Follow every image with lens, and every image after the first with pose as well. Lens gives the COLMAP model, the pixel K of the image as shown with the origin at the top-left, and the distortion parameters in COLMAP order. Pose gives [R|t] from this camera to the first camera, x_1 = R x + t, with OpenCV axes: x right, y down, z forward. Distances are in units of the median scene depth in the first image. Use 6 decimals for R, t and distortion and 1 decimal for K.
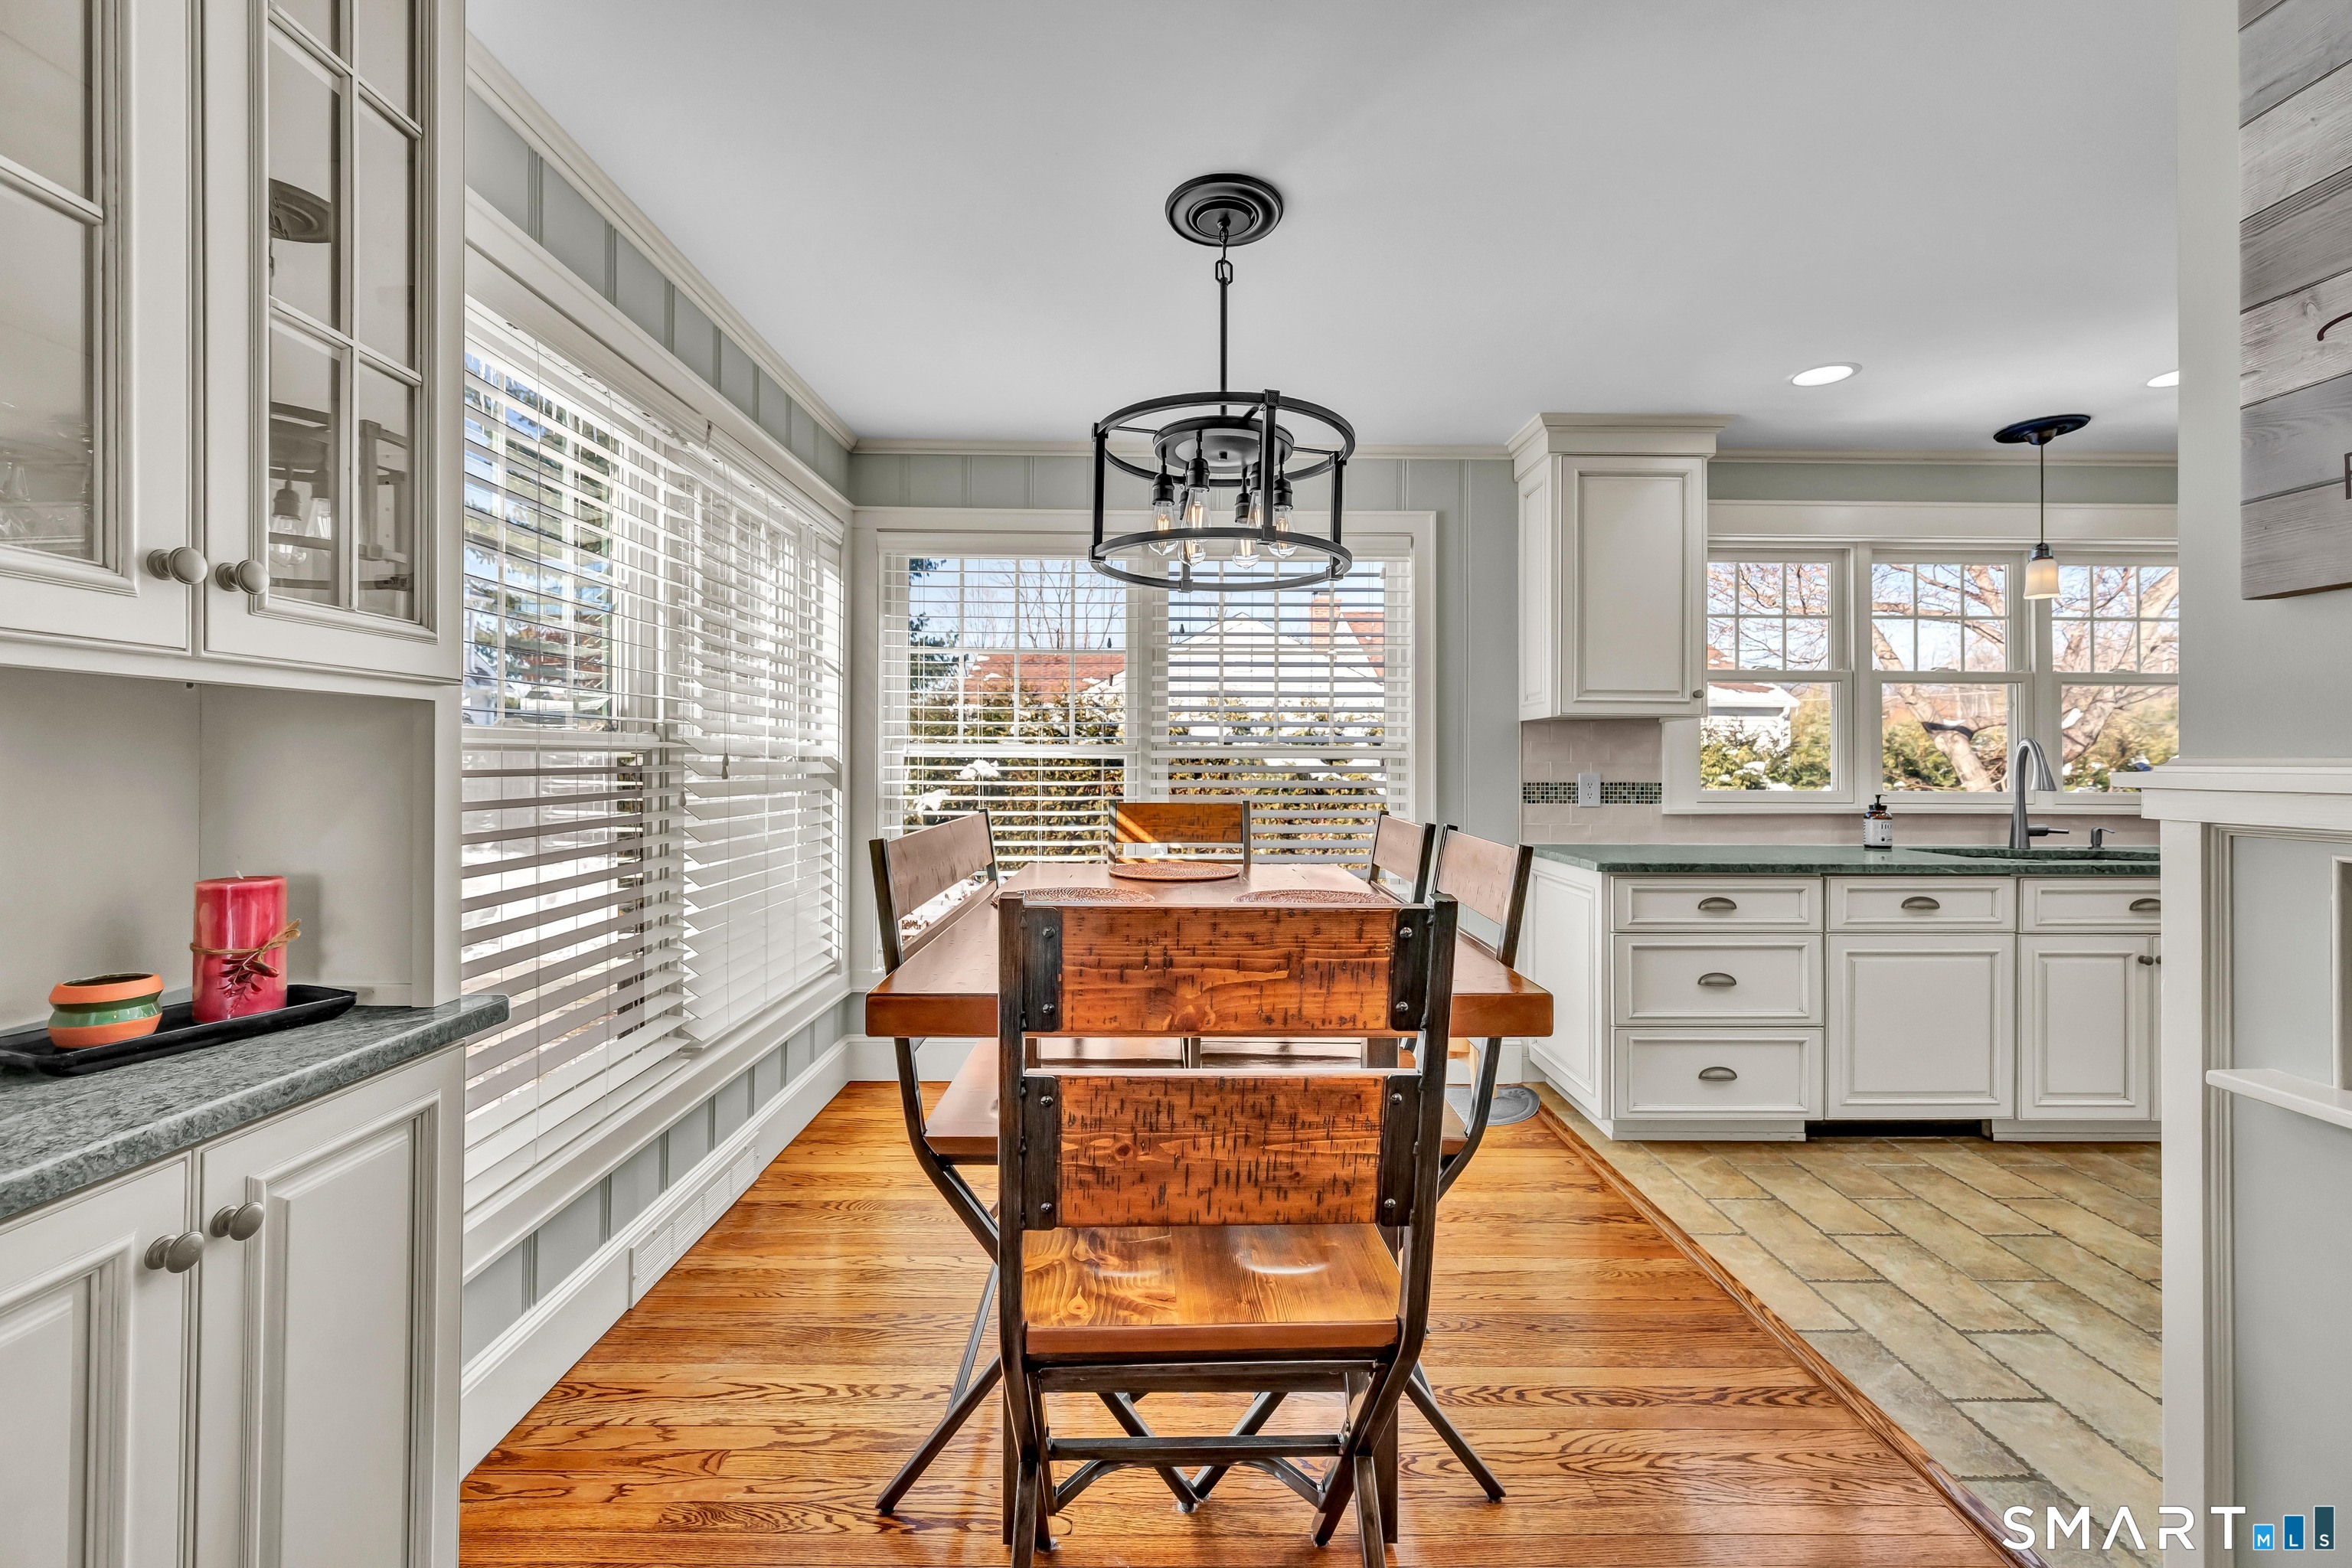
lens RADIAL K [[922.2, 0, 1173.8], [0, 922.2, 765.6], [0, 0, 1]] dist [0.002427, 0.000129]
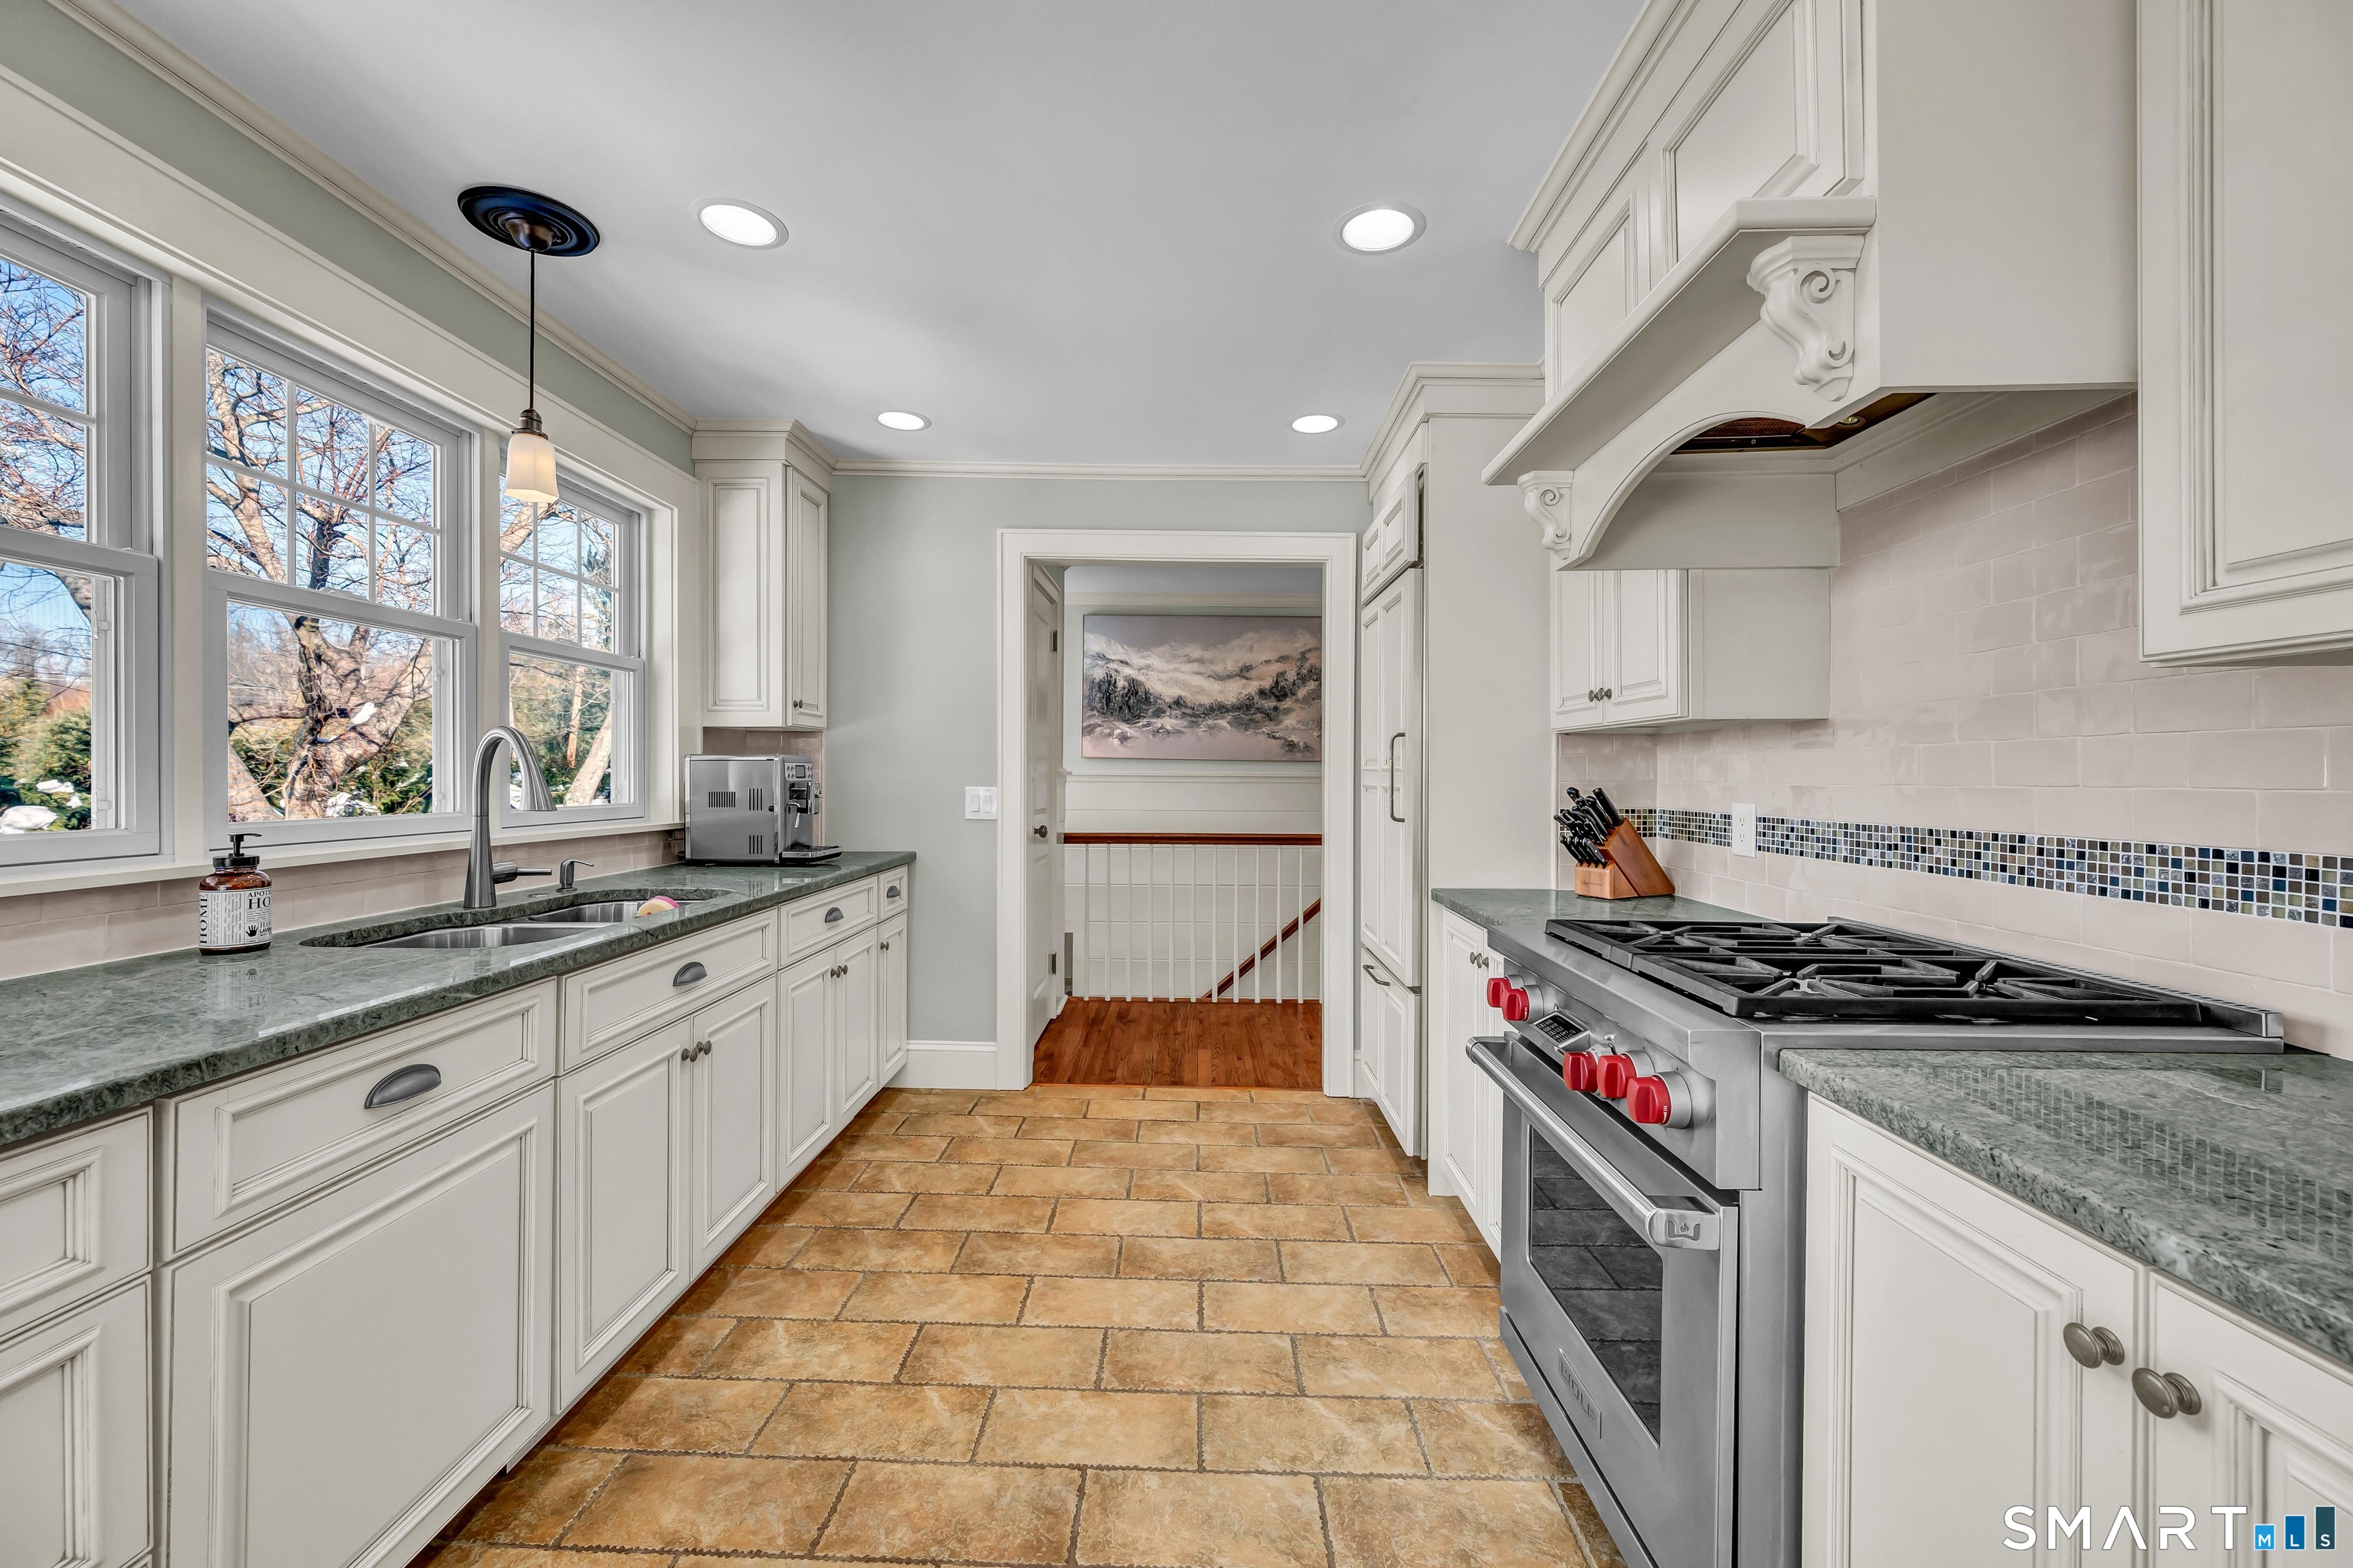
lens RADIAL K [[922.7, 0, 1174.3], [0, 922.7, 765.6], [0, 0, 1]] dist [0.002427, 0.000129]
pose [[0.030885, 0.002833, 0.999519, 0.317570], [-0.001549, 0.999995, -0.002786, -0.002179], [-0.999522, -0.001462, 0.030889, 0.521277]]
